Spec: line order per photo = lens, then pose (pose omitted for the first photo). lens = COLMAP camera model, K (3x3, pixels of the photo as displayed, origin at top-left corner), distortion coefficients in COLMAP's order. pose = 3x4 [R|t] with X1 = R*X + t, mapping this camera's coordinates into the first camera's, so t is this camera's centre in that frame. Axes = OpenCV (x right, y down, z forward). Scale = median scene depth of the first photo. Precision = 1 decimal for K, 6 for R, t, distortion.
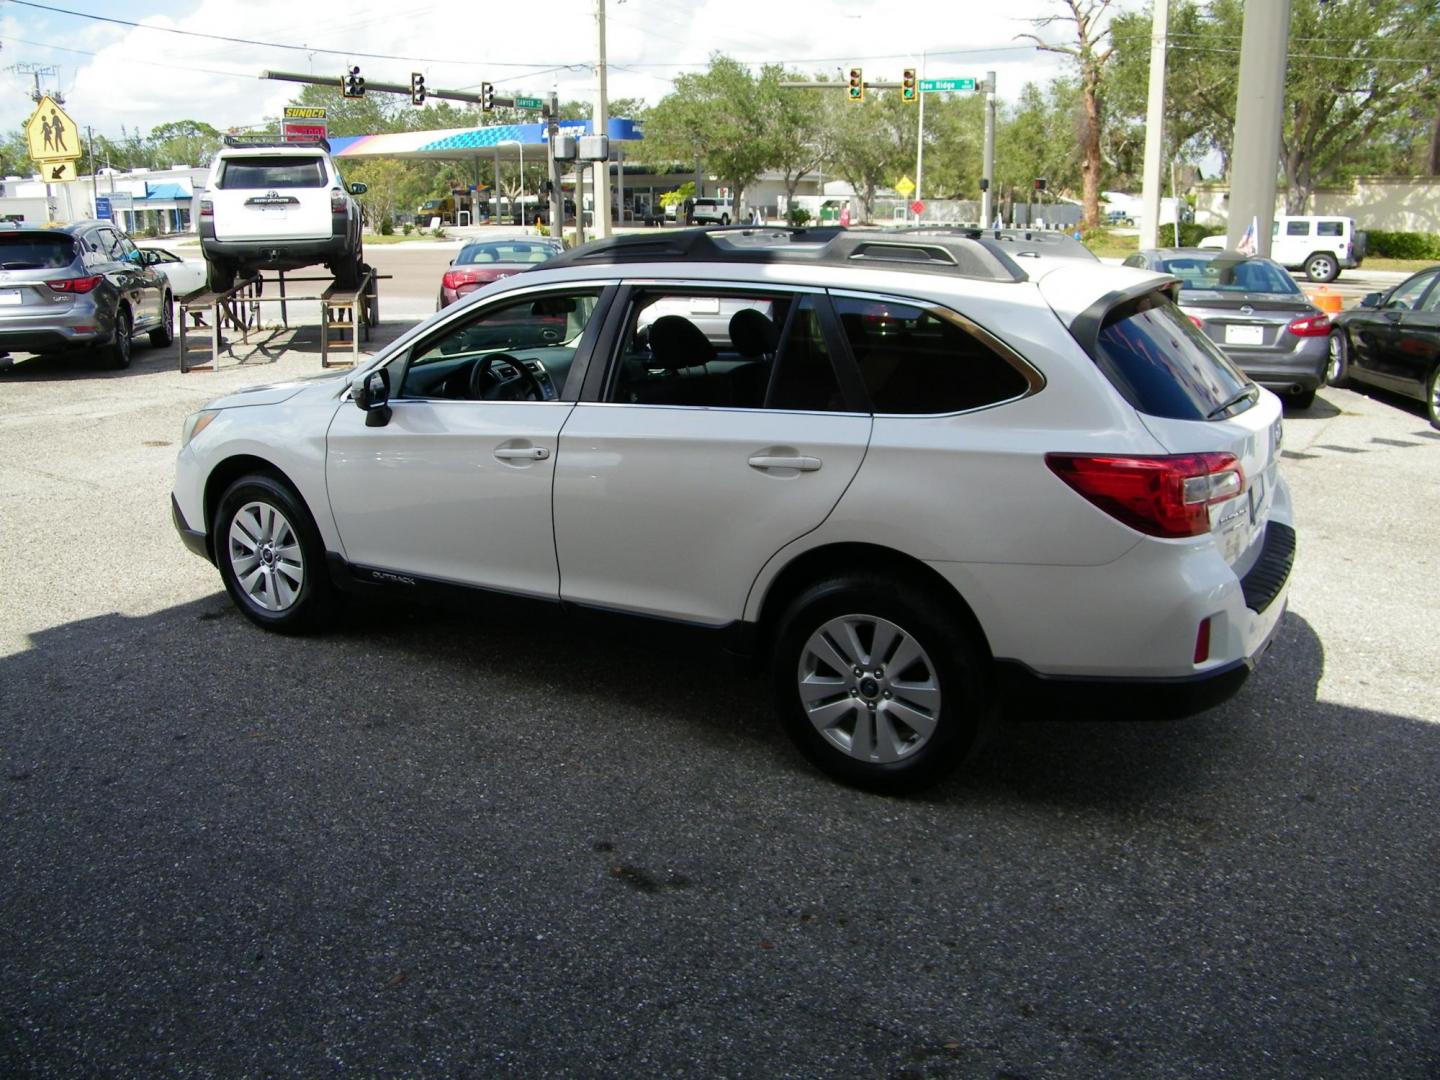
lens RADIAL K [[1221.0, 0, 717.1], [0, 1221.0, 521.4], [0, 0, 1]] dist [-0.194792, 0.170885]
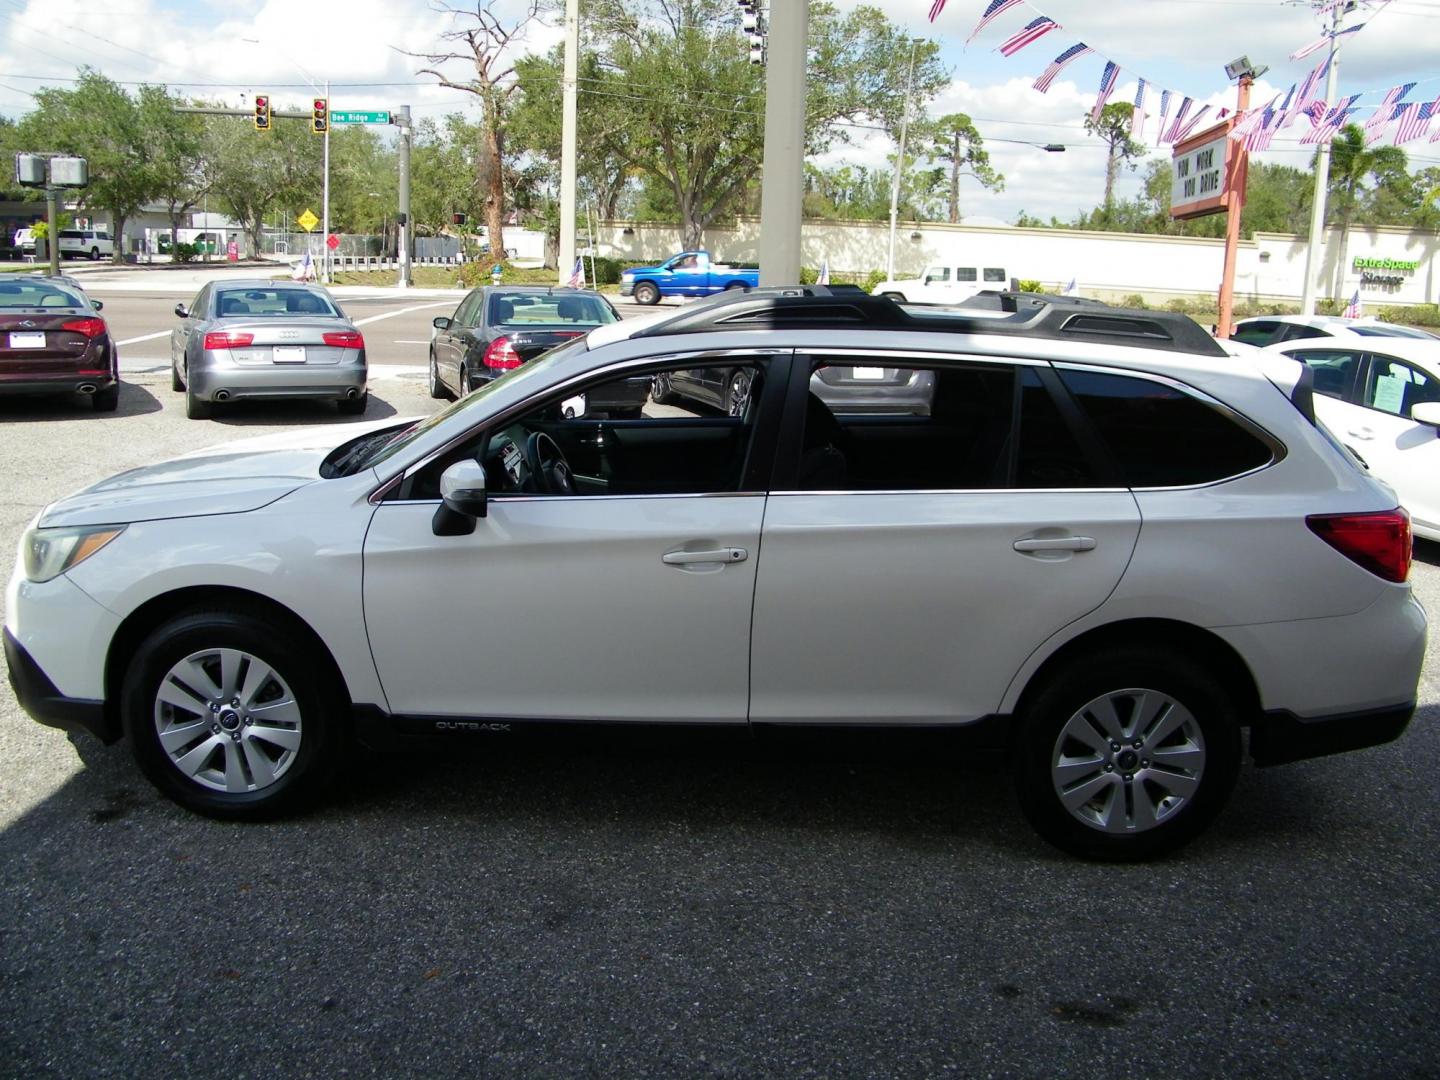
lens RADIAL K [[1214.9, 0, 710.4], [0, 1214.9, 519.6], [0, 0, 1]] dist [-0.189145, 0.157998]
pose [[0.871821, -0.077175, 0.483706, -0.139571], [0.089994, 0.995937, -0.003302, -0.019537], [-0.481486, 0.046410, 0.875224, 0.067117]]
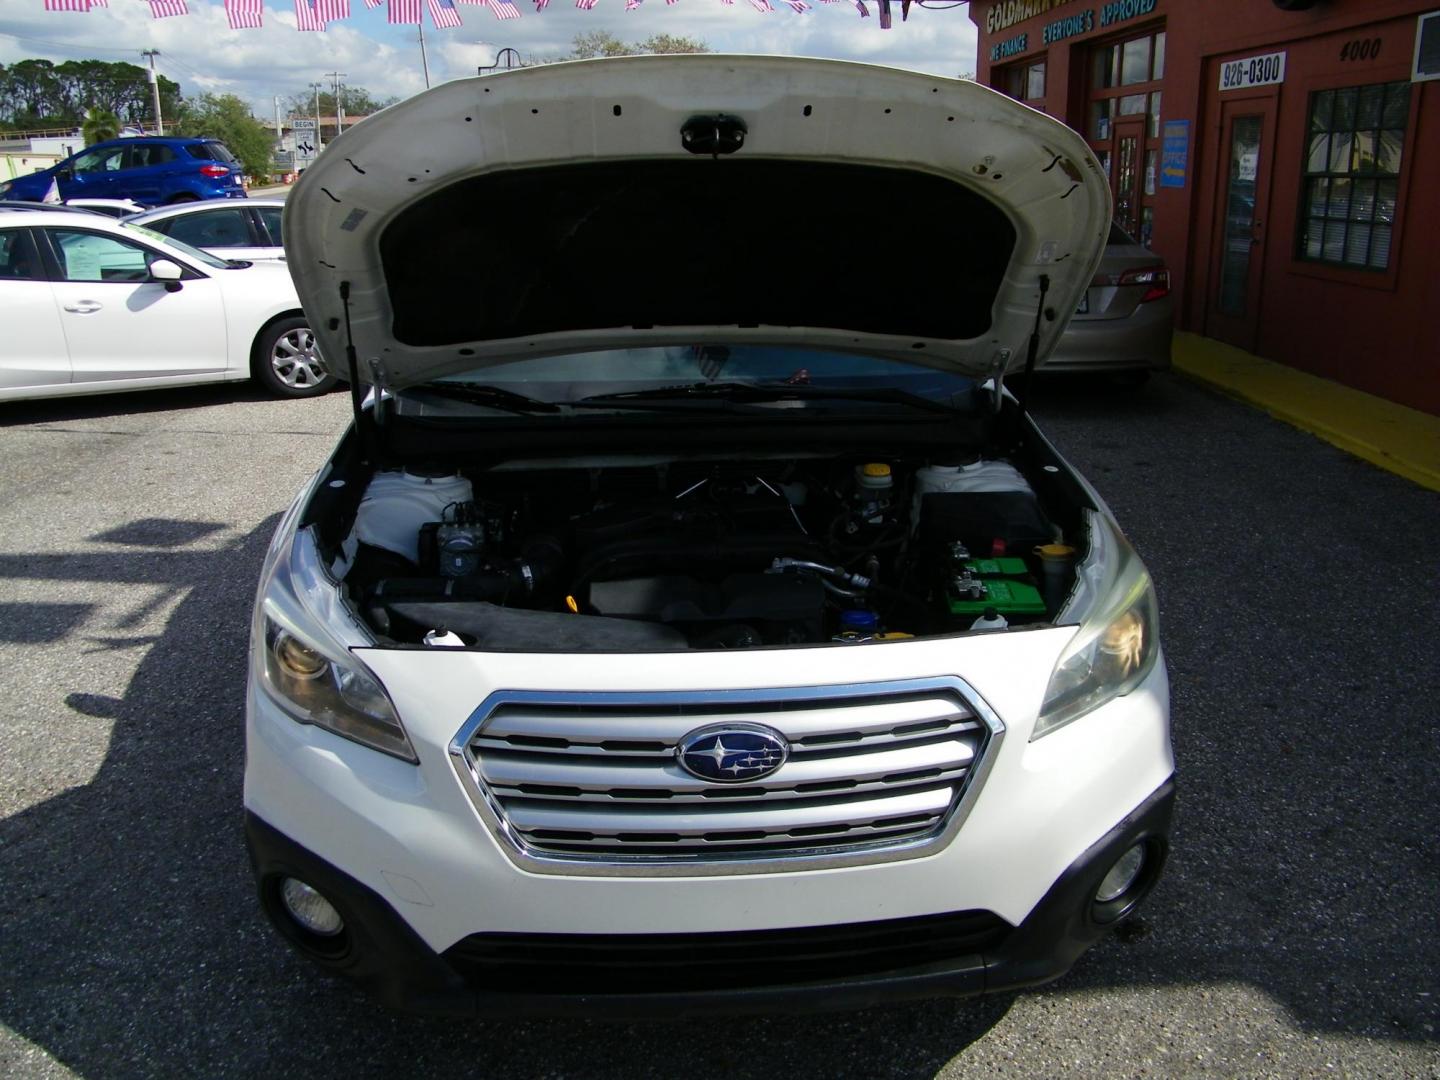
lens RADIAL K [[1229.1, 0, 719.3], [0, 1229.1, 522.3], [0, 0, 1]] dist [-0.195731, 0.179717]
pose [[-0.570539, -0.229154, 0.788653, -0.218878], [0.215638, 0.884792, 0.413089, -0.098478], [-0.792455, 0.405747, -0.455394, 0.412351]]
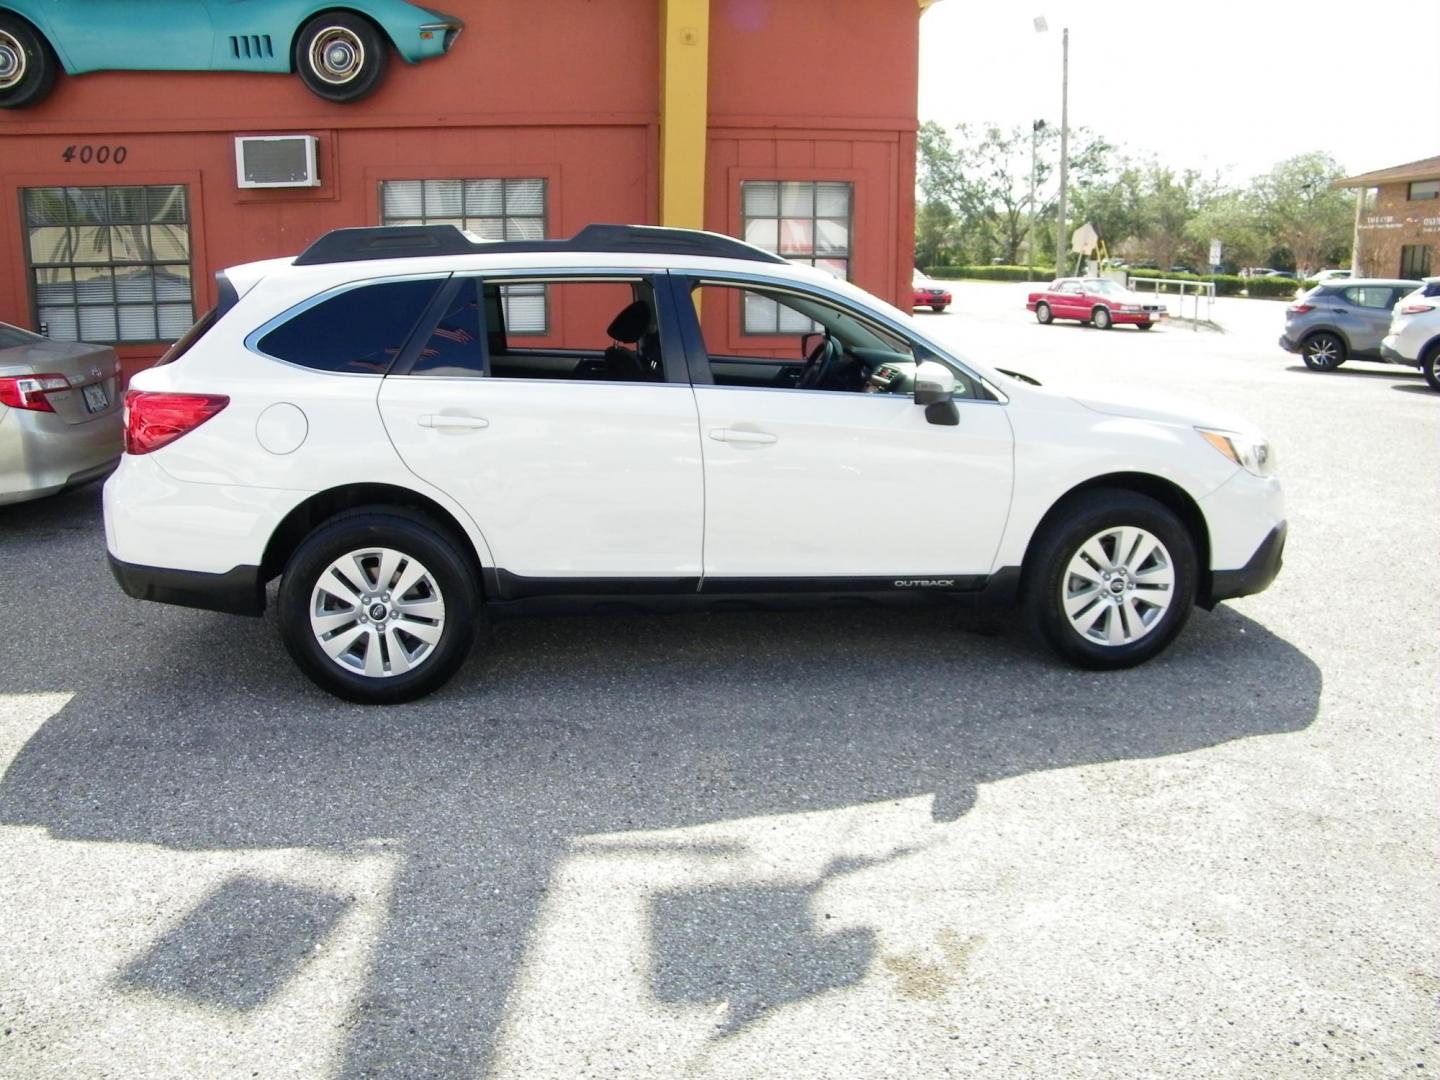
lens RADIAL K [[1235.6, 0, 722.1], [0, 1235.6, 519.7], [0, 0, 1]] dist [-0.199301, 0.177189]
pose [[-0.778553, 0.133247, -0.613270, 0.181279], [-0.158806, 0.903568, 0.397927, -0.125059], [0.607154, 0.407198, -0.682315, 0.521726]]
